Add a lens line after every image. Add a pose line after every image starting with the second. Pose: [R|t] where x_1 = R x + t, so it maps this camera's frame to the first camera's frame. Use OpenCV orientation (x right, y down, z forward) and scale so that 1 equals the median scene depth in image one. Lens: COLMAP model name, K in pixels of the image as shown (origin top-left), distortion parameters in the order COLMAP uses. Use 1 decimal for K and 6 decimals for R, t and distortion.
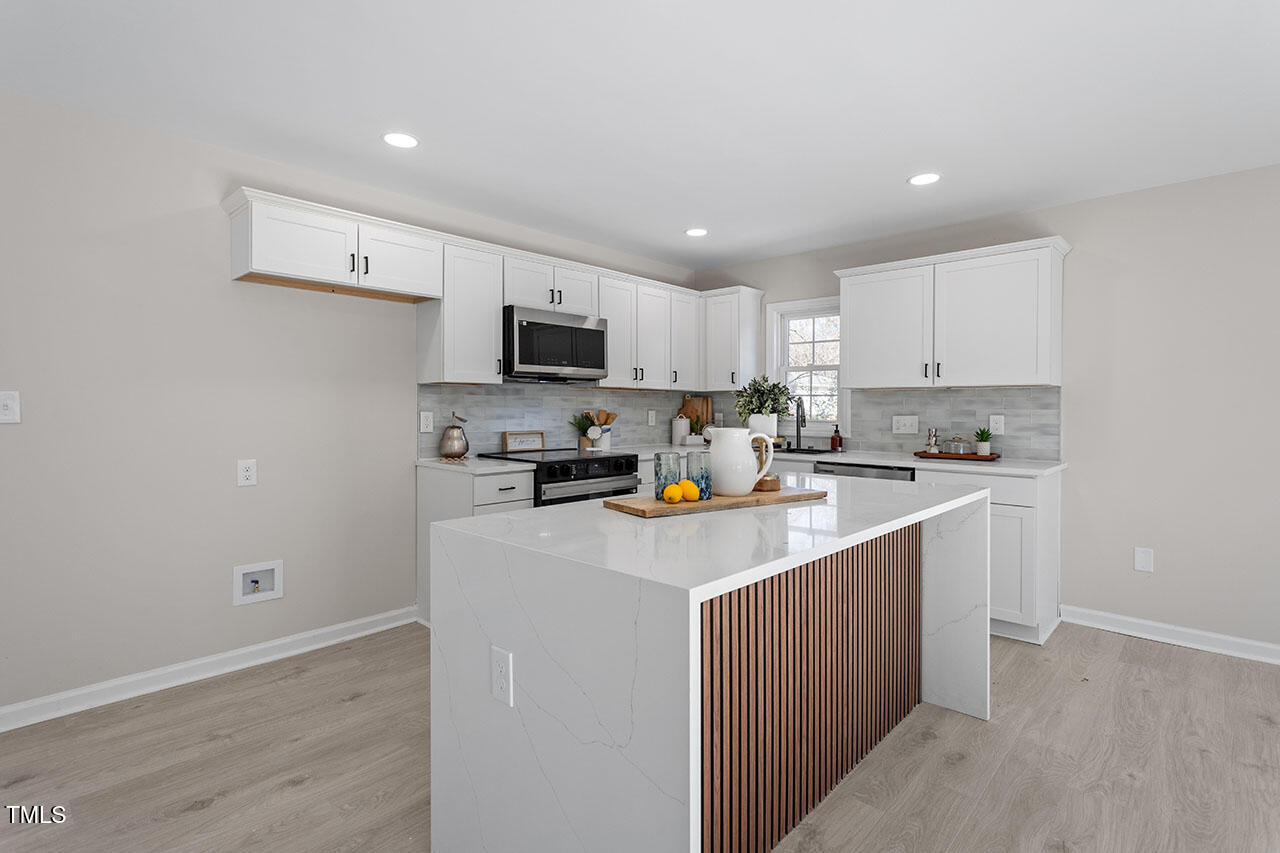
lens RADIAL K [[626.1, 0, 640.2], [0, 626.1, 415.9], [0, 0, 1]] dist [0.000296, 0.000550]
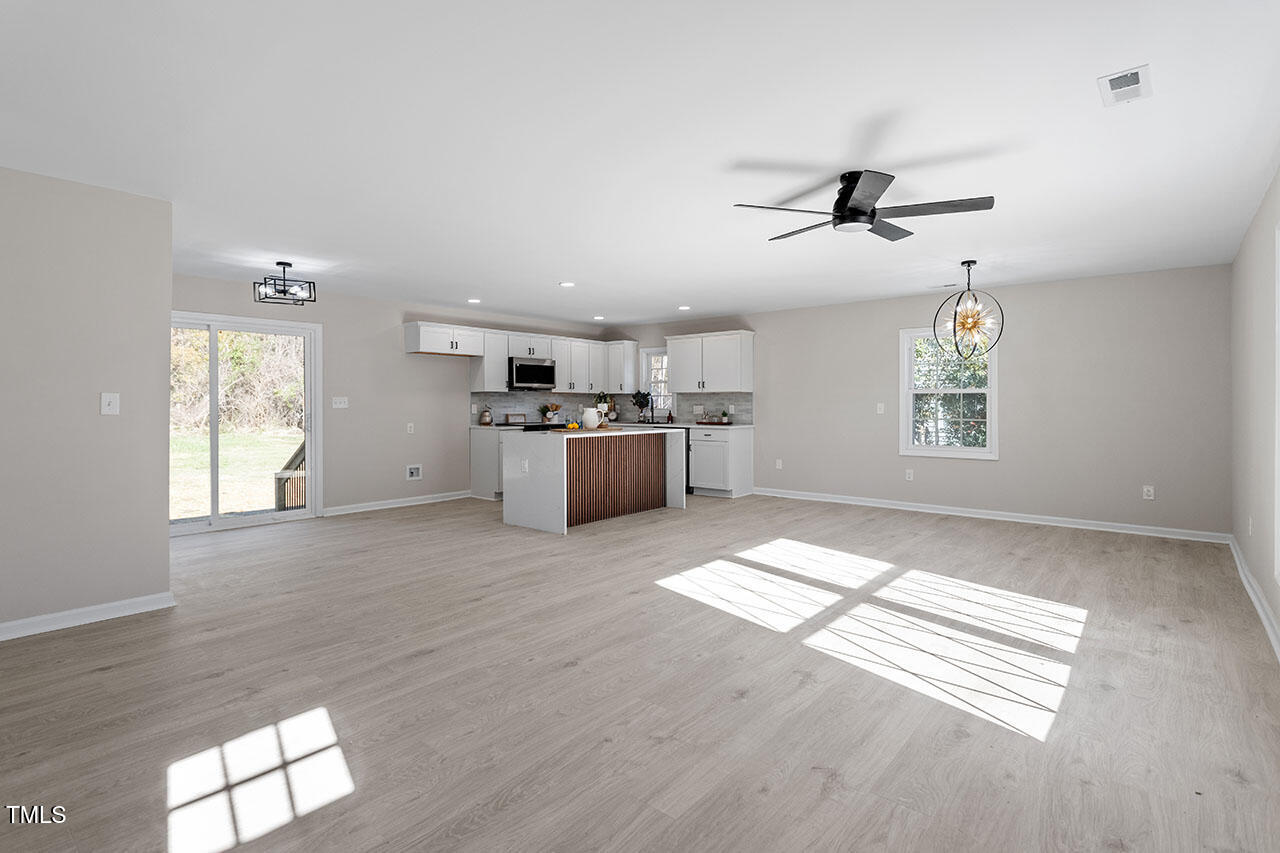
lens RADIAL K [[626.1, 0, 640.2], [0, 626.1, 415.9], [0, 0, 1]] dist [0.000296, 0.000550]
pose [[0.998198, -0.006005, 0.059699, 0.112232], [0.005690, 0.999969, 0.005447, 0.023939], [-0.059730, -0.005097, 0.998202, -1.201477]]
